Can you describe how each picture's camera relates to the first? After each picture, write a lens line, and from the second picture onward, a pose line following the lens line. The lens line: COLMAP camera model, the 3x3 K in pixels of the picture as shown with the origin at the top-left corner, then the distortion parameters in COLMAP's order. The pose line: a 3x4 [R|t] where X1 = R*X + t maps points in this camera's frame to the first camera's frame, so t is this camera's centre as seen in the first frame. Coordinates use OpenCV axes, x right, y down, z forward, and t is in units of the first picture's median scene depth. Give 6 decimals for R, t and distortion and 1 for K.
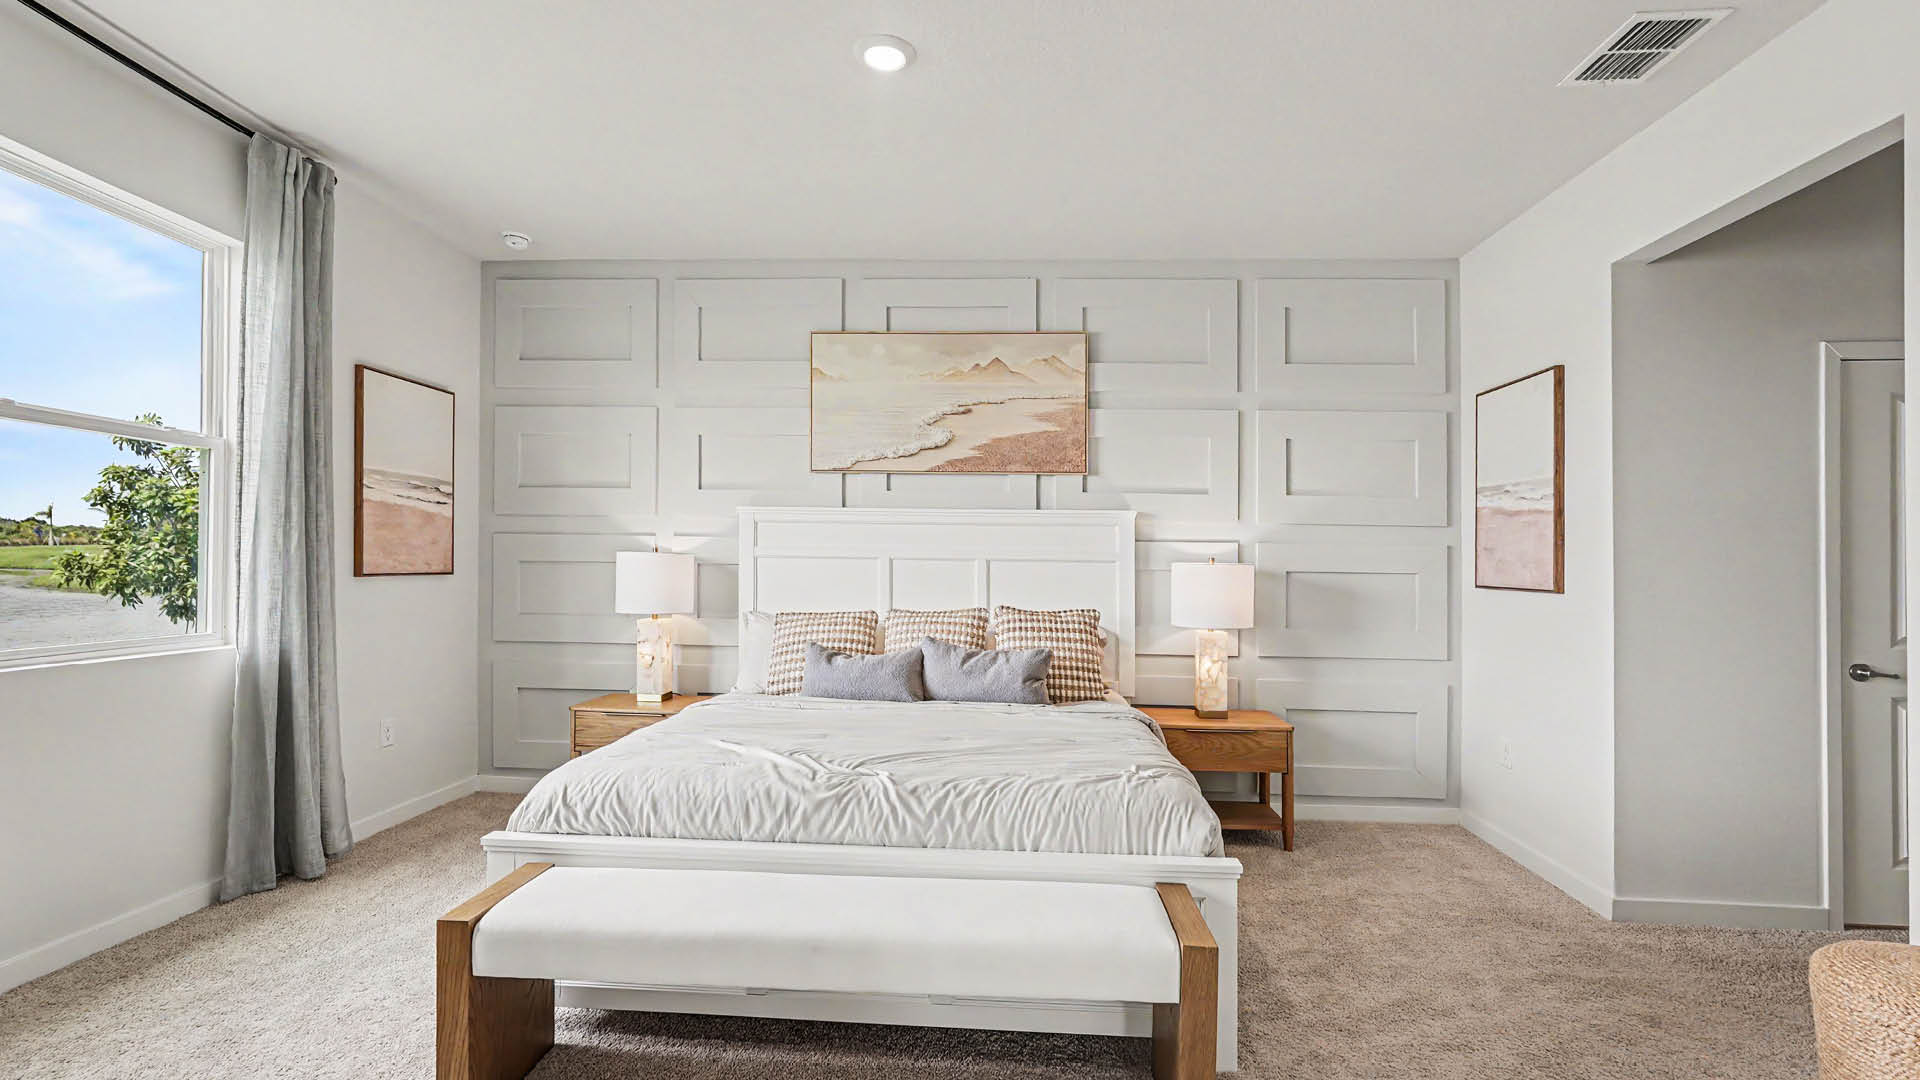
lens RADIAL K [[794.8, 0, 971.9], [0, 794.8, 551.7], [0, 0, 1]] dist [-0.000924, 0.000019]
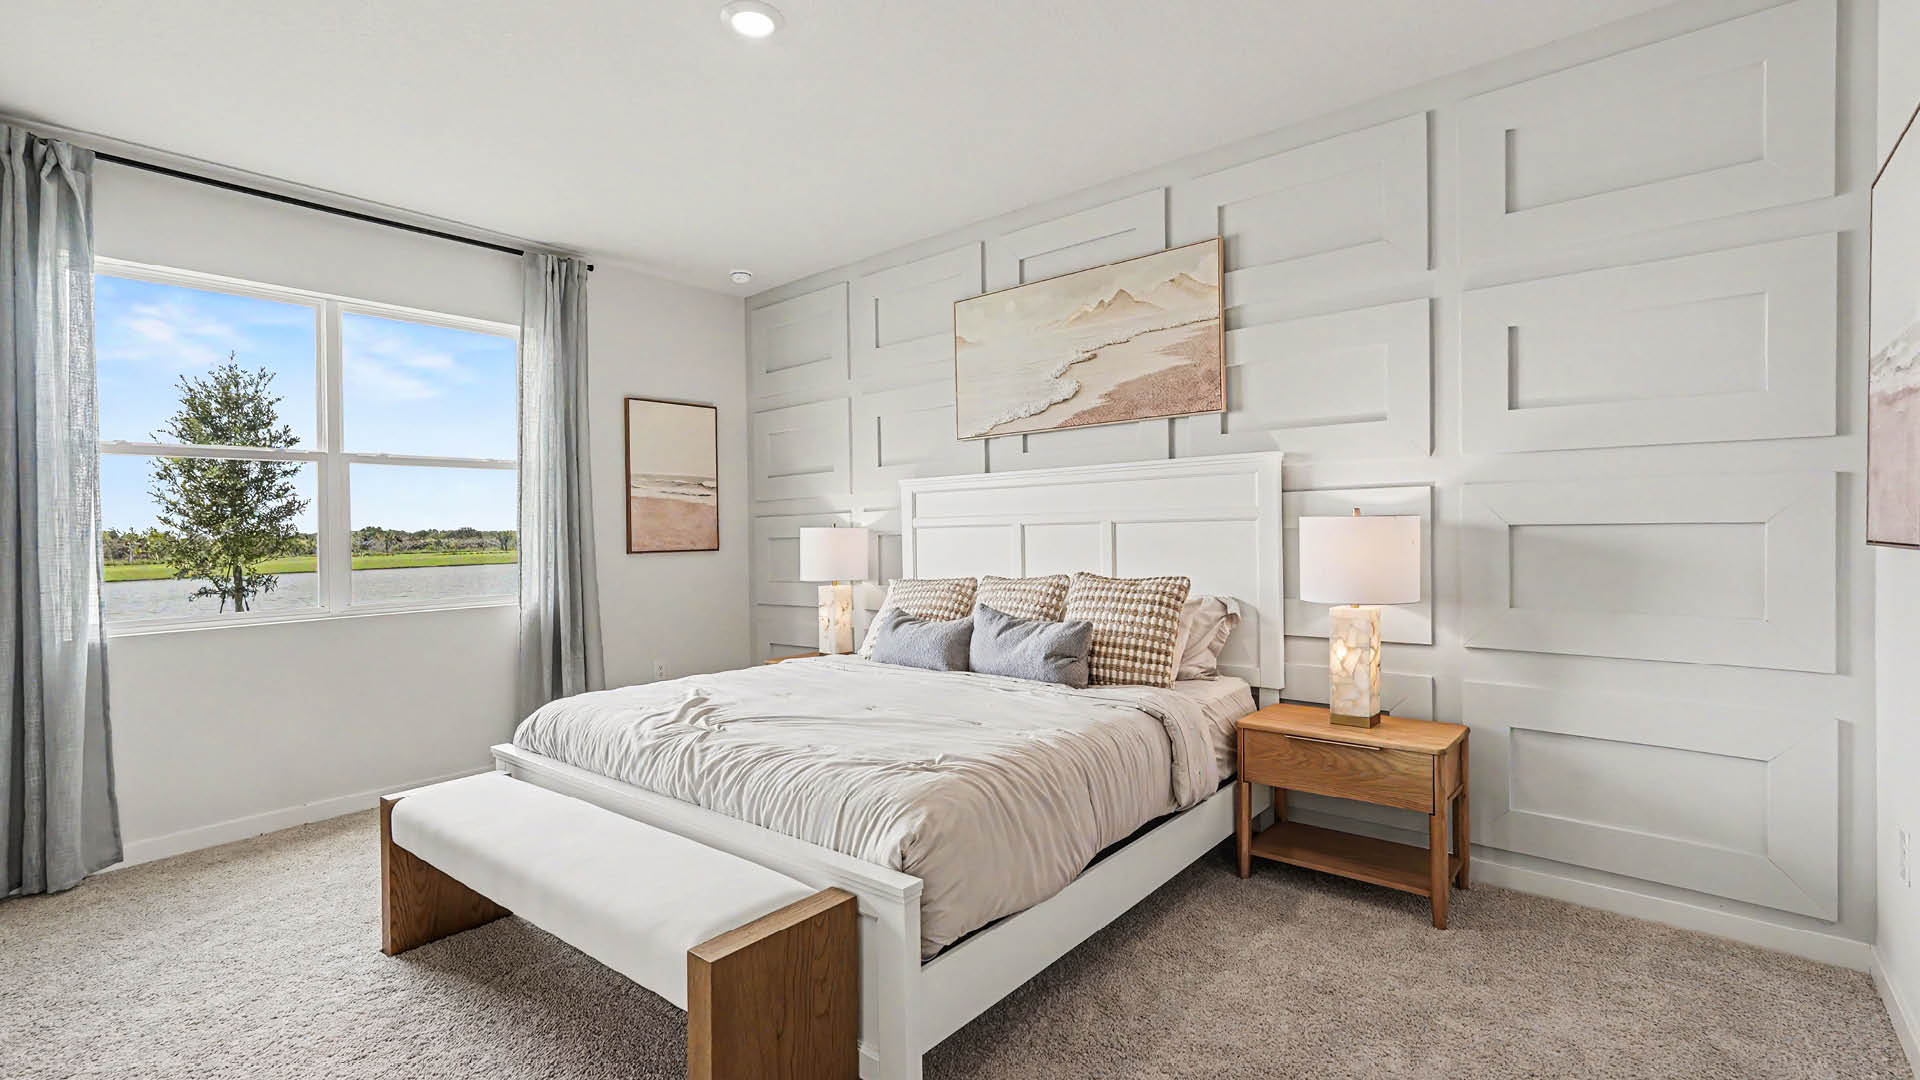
lens RADIAL K [[815.3, 0, 943.4], [0, 815.3, 531.7], [0, 0, 1]] dist [-0.000399, 0.000471]
pose [[0.808846, -0.033446, -0.587068, 0.413554], [0.043710, 0.999039, 0.003306, 0.010690], [0.586393, -0.028335, 0.809531, 0.161044]]
